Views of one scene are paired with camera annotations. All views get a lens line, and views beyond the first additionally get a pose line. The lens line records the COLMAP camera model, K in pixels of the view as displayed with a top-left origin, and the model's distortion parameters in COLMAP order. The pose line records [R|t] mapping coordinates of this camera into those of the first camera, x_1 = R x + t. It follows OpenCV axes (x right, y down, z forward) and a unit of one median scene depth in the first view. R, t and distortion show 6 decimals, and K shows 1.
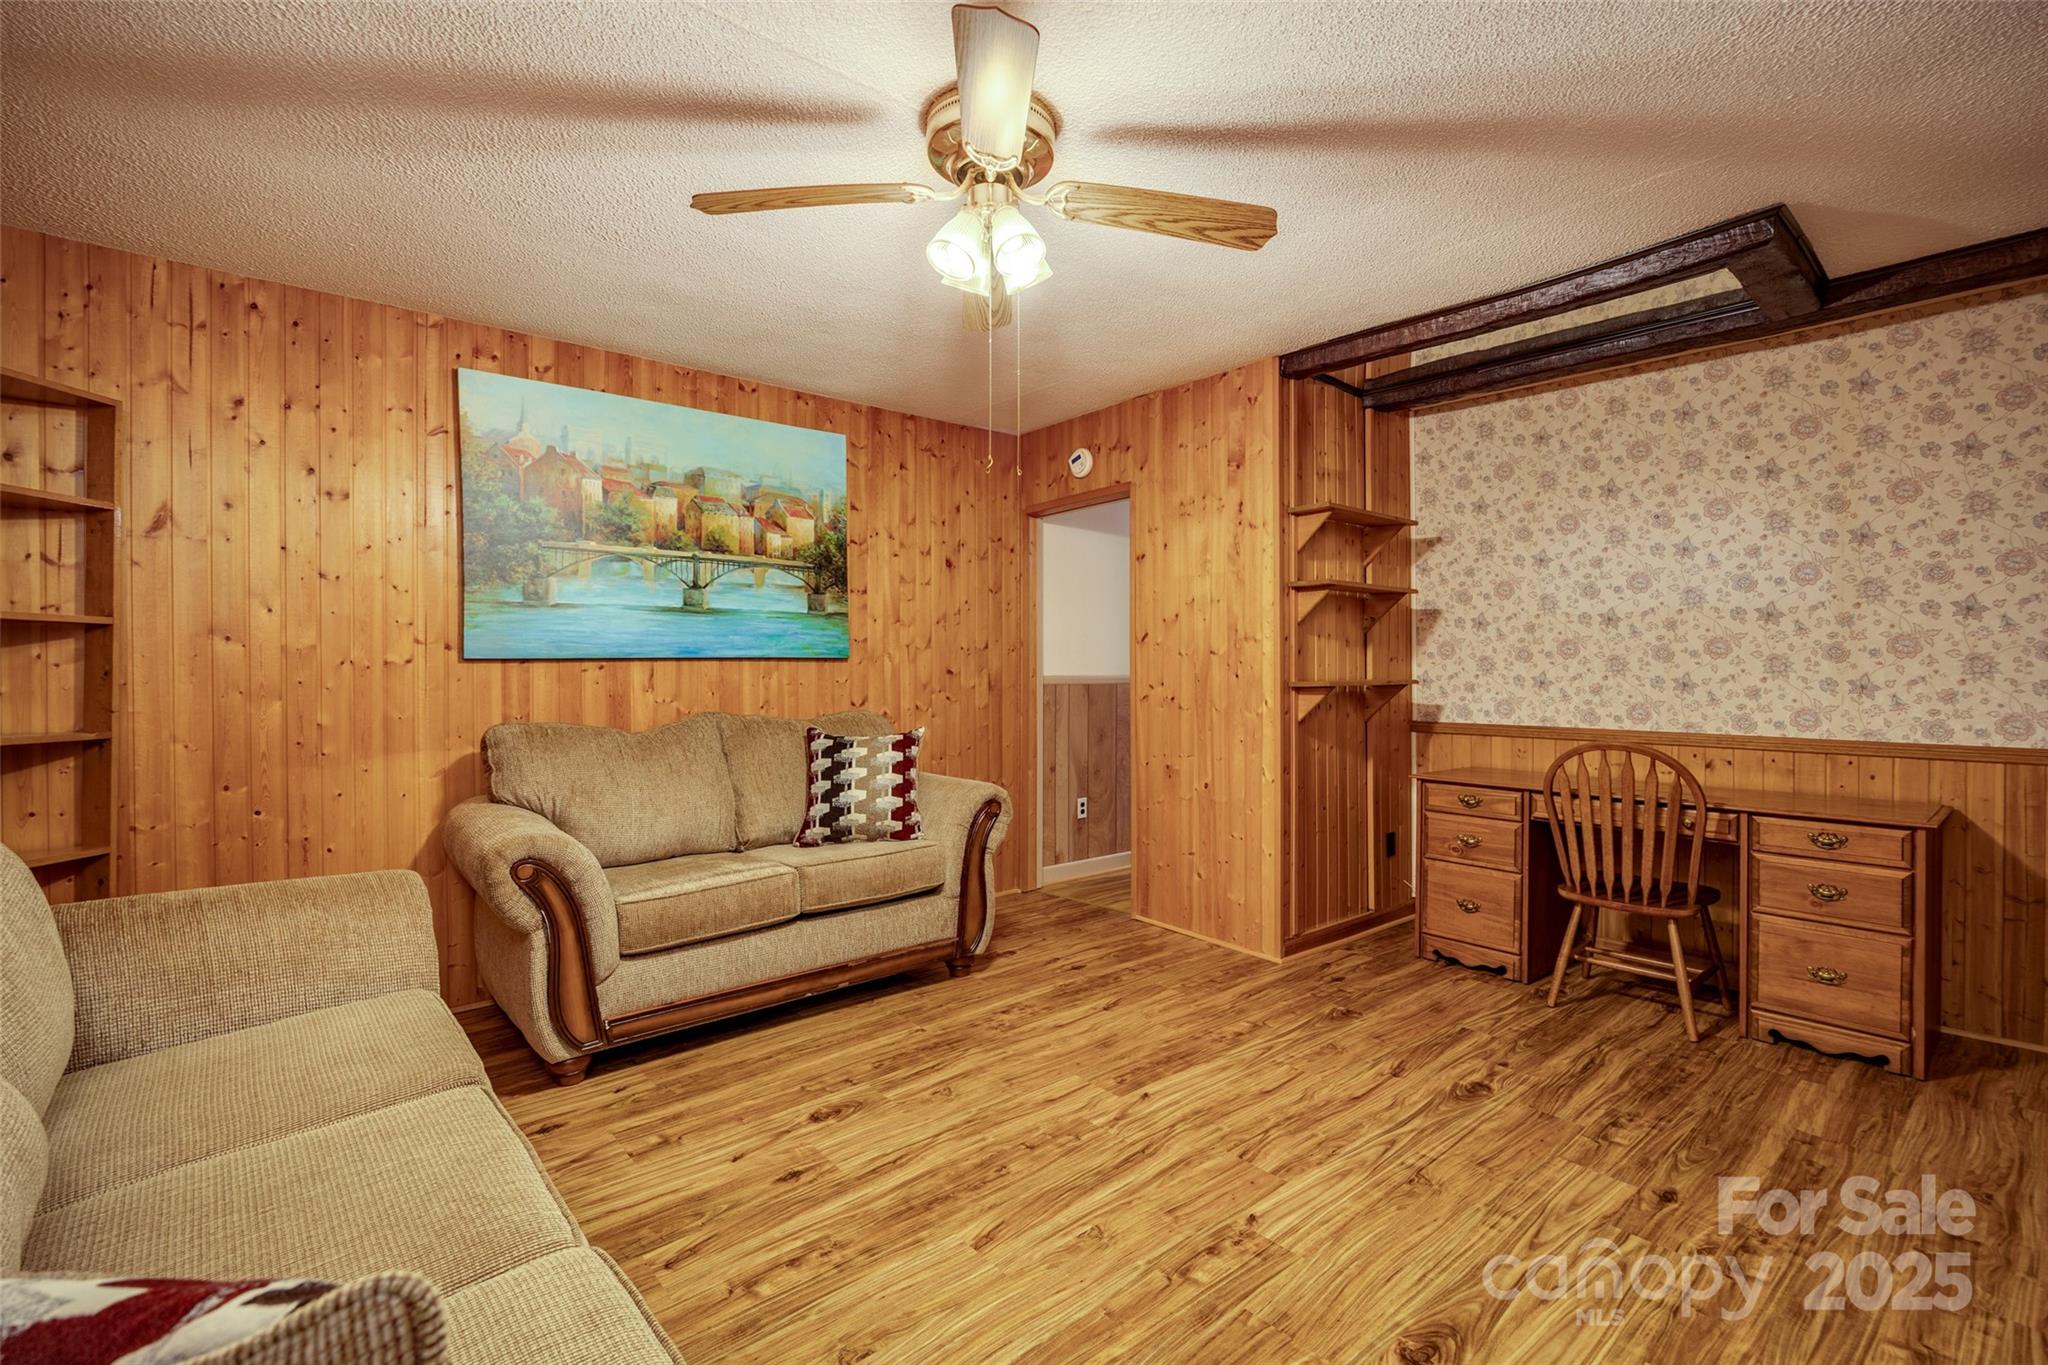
lens RADIAL K [[926.0, 0, 1025.1], [0, 926.0, 673.7], [0, 0, 1]] dist [-0.009086, 0.000193]
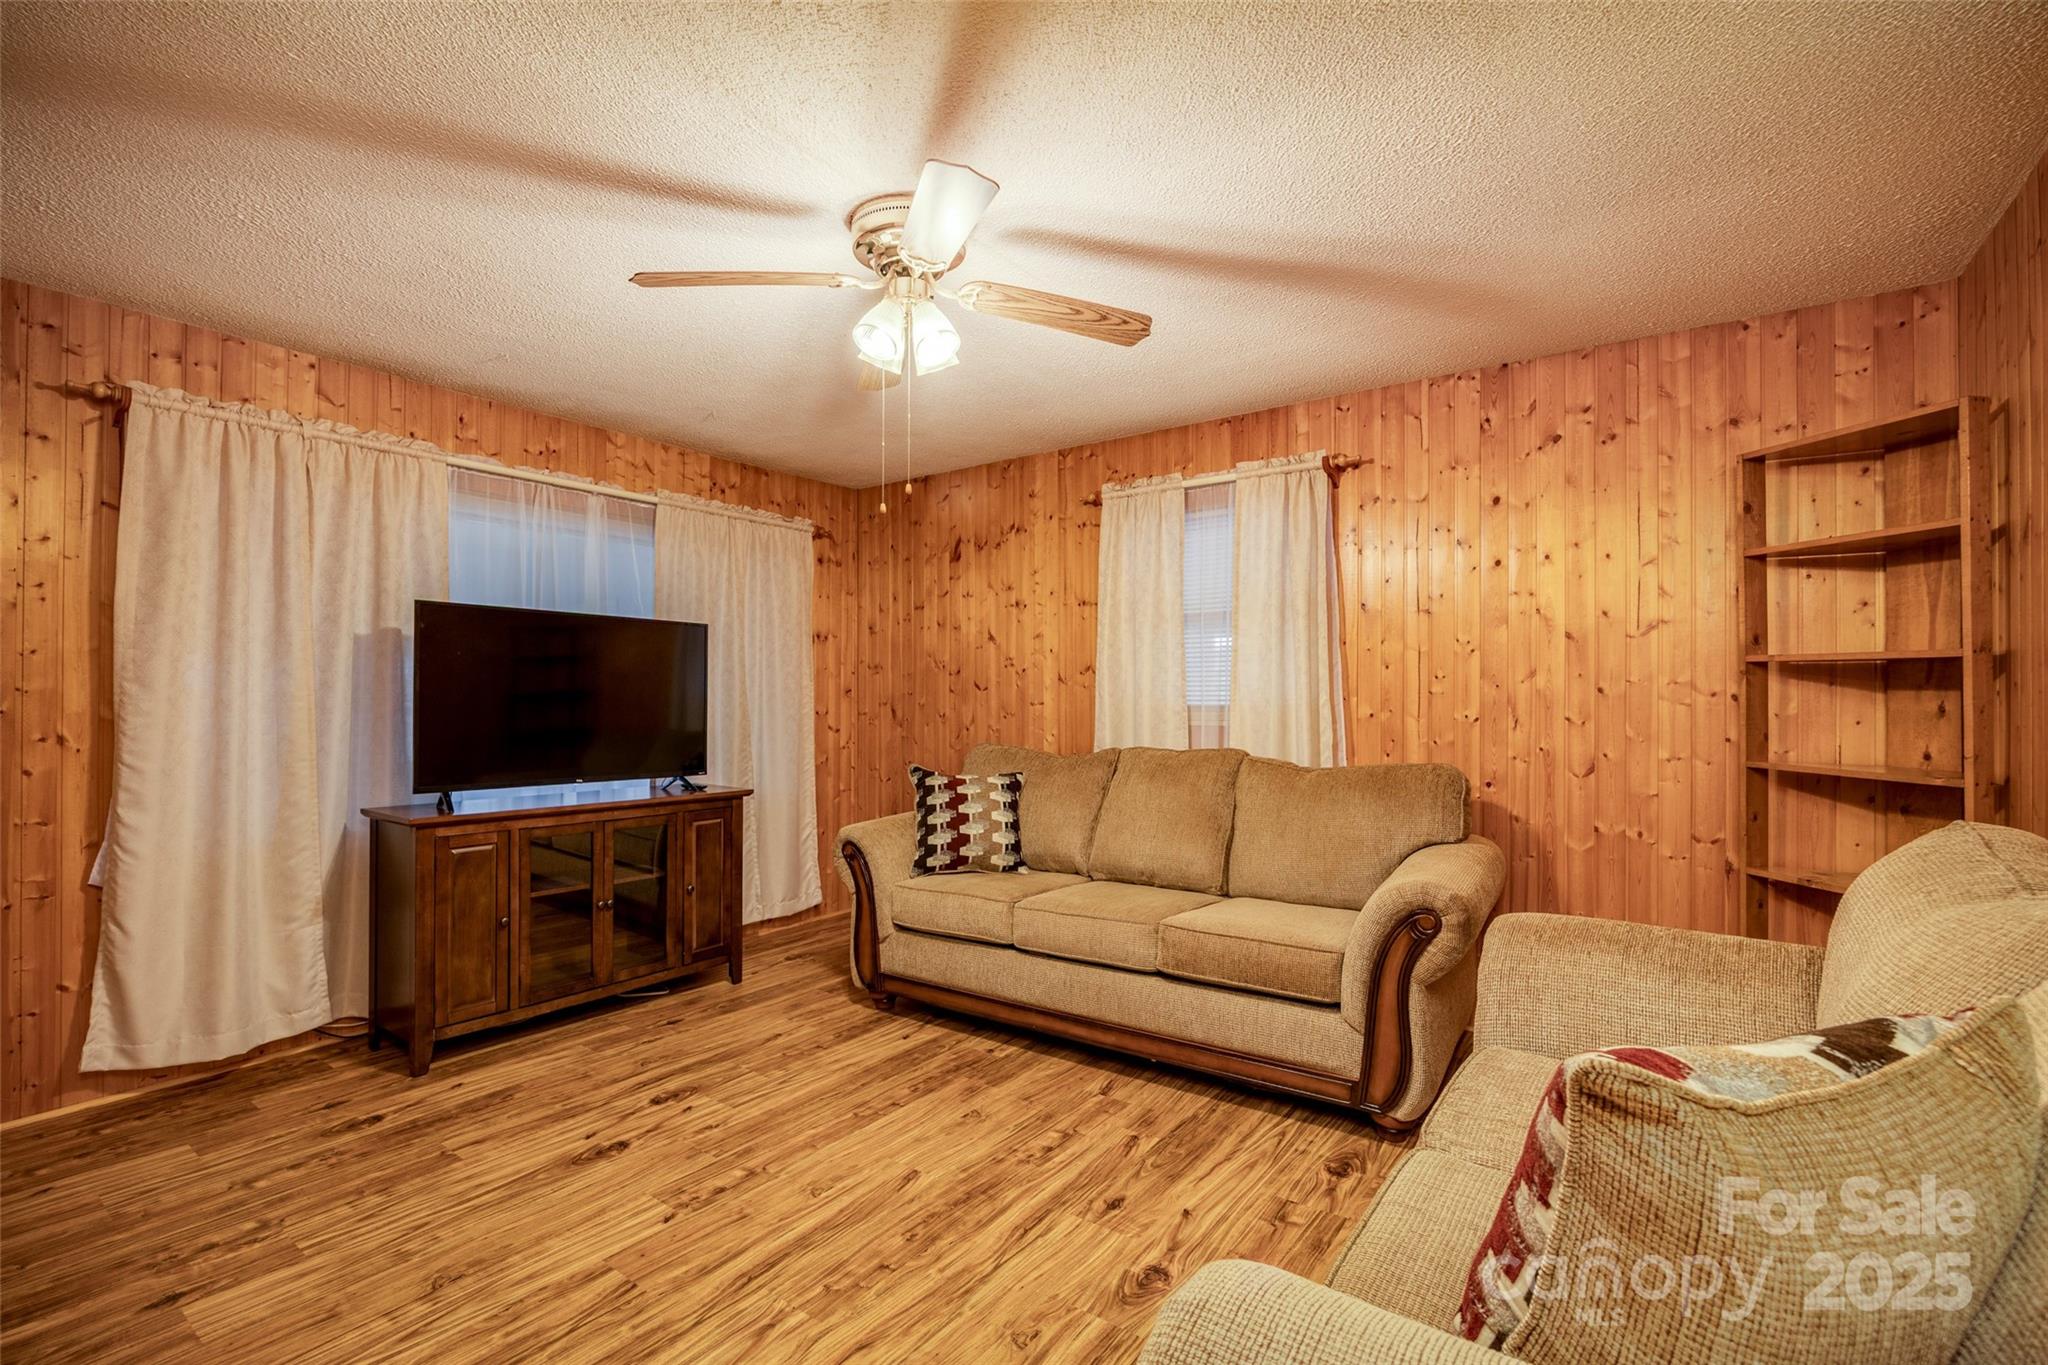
lens RADIAL K [[903.2, 0, 1029.7], [0, 903.2, 687.0], [0, 0, 1]] dist [-0.007311, 0.000173]
pose [[-0.970825, 0.002359, -0.239777, 0.052343], [0.001810, 0.999995, 0.002508, -0.023351], [0.239782, 0.002001, -0.970825, 1.307121]]
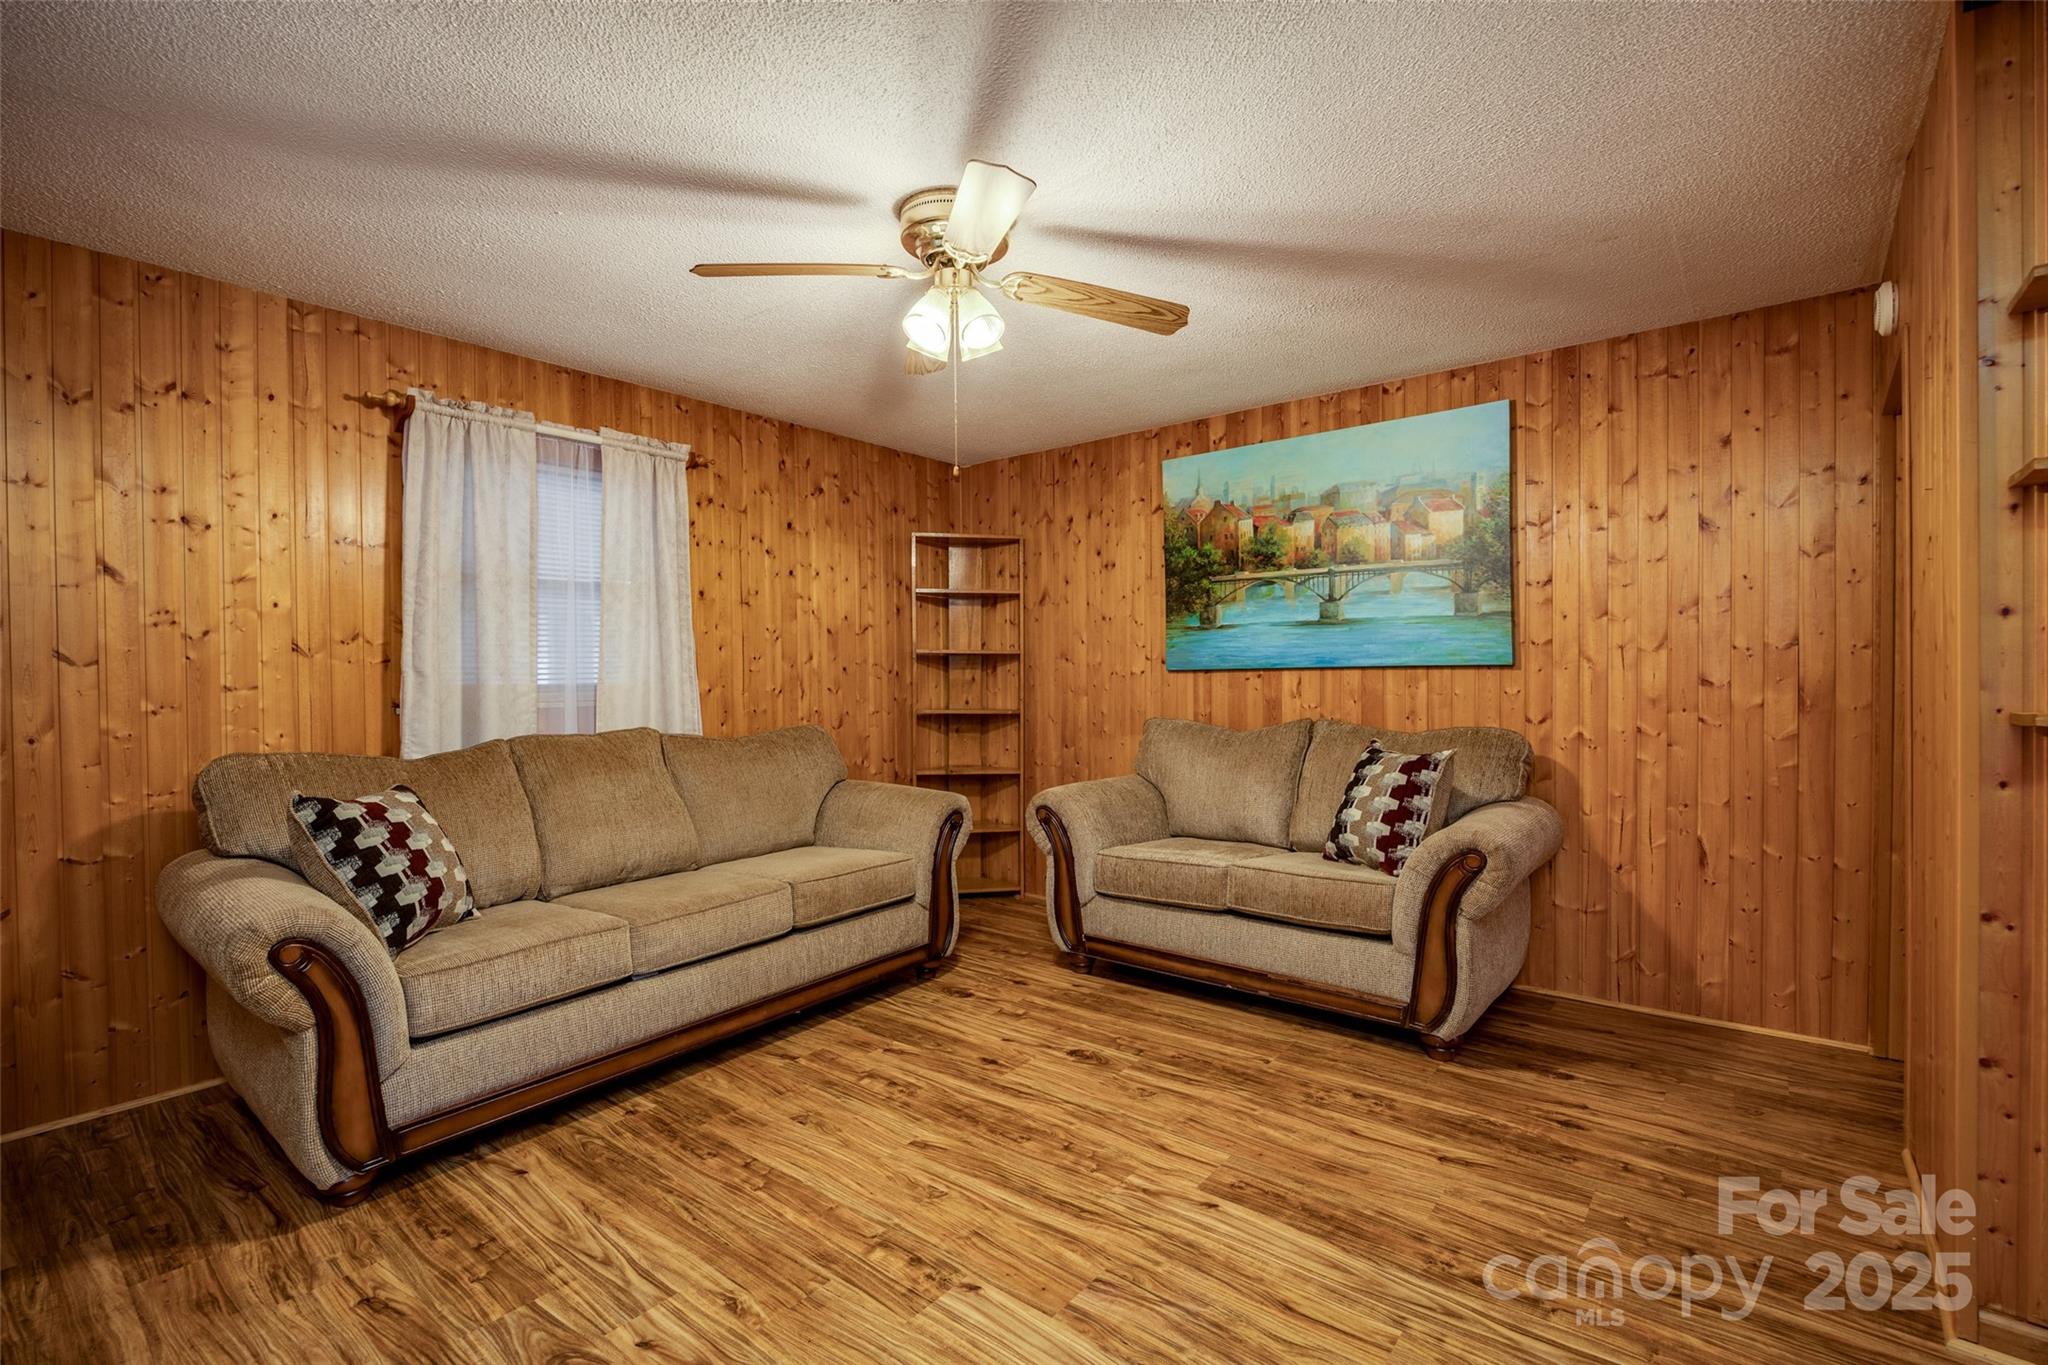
lens RADIAL K [[903.2, 0, 1029.7], [0, 903.2, 687.0], [0, 0, 1]] dist [-0.007311, 0.000173]
pose [[0.183782, 0.014472, -0.982860, 0.689211], [-0.002384, 0.999895, 0.014277, -0.009774], [0.982964, -0.000281, 0.183797, 0.547537]]
